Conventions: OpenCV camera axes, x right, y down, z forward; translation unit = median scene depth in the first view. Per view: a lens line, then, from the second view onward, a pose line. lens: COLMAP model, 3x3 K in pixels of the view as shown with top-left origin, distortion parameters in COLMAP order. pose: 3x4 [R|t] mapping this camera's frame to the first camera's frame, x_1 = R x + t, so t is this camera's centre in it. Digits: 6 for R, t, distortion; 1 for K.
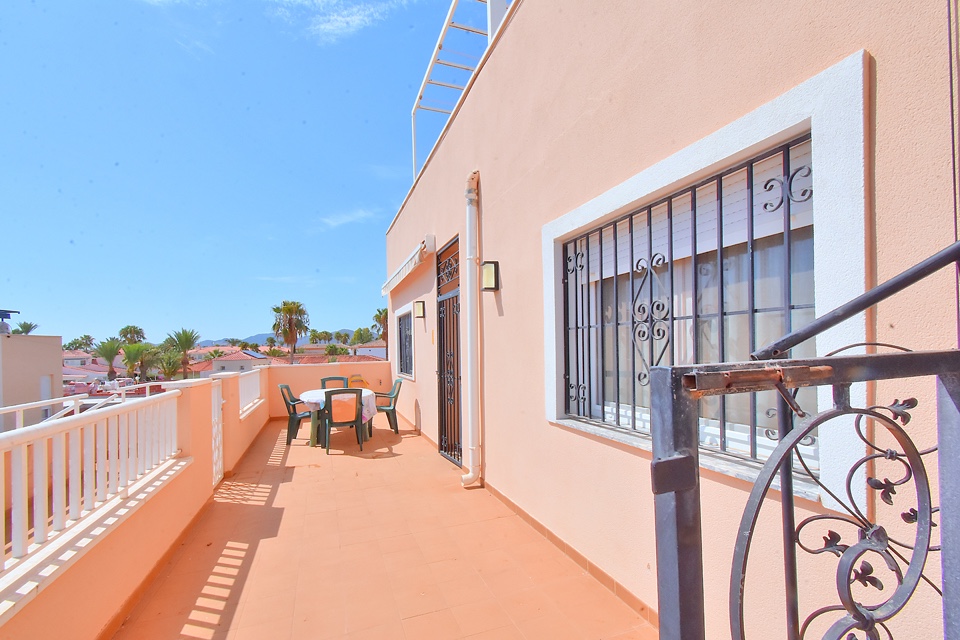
lens RADIAL K [[438.9, 0, 474.8], [0, 438.9, 350.0], [0, 0, 1]] dist [0.000114, 0.000010]
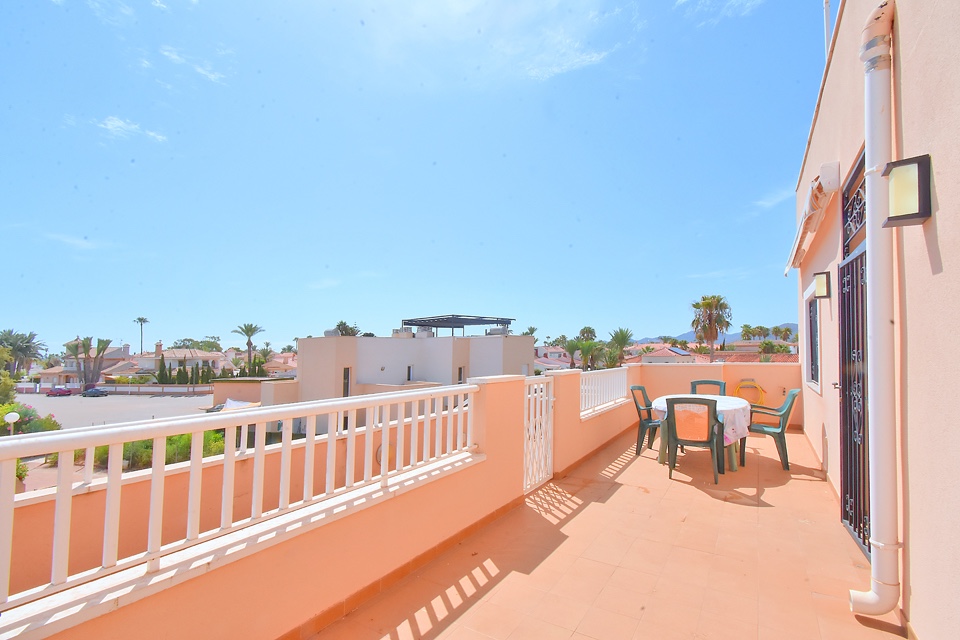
lens RADIAL K [[436.2, 0, 479.9], [0, 436.2, 338.6], [0, 0, 1]] dist [-0.000019, -0.000760]
pose [[0.619802, -0.009302, -0.784703, 0.086752], [-0.005676, 0.999850, -0.016336, -0.001018], [0.784738, 0.014579, 0.619657, 0.266754]]
